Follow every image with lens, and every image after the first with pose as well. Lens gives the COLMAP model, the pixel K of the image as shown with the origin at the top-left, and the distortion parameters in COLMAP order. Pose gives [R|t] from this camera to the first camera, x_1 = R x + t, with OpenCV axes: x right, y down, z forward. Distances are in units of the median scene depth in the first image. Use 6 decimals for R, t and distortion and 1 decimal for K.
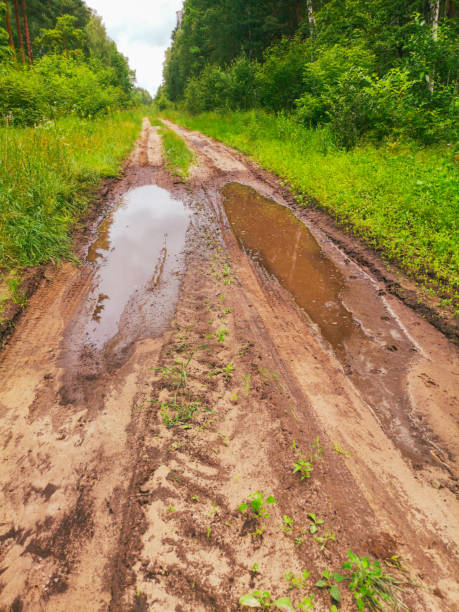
lens RADIAL K [[471.1, 0, 229.5], [0, 471.1, 306.0], [0, 0, 1]] dist [0.080015, -0.080591]
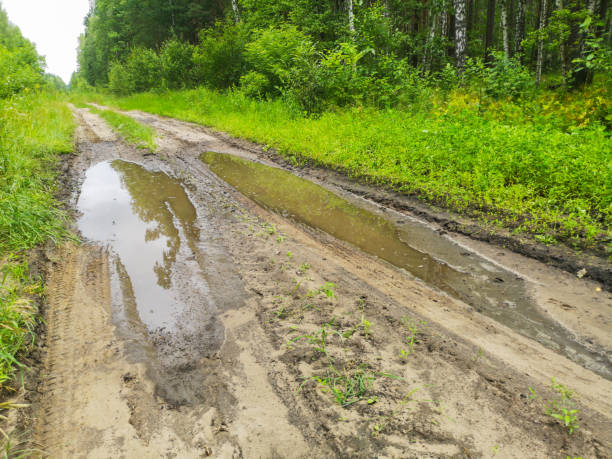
lens RADIAL K [[471.1, 0, 306.0], [0, 471.1, 229.5], [0, 0, 1]] dist [0.080015, -0.080591]
pose [[0.954395, -0.101718, 0.280684, -0.169717], [0.132547, 0.986796, -0.093084, 0.016317], [-0.267509, 0.126043, 0.955276, 0.111148]]
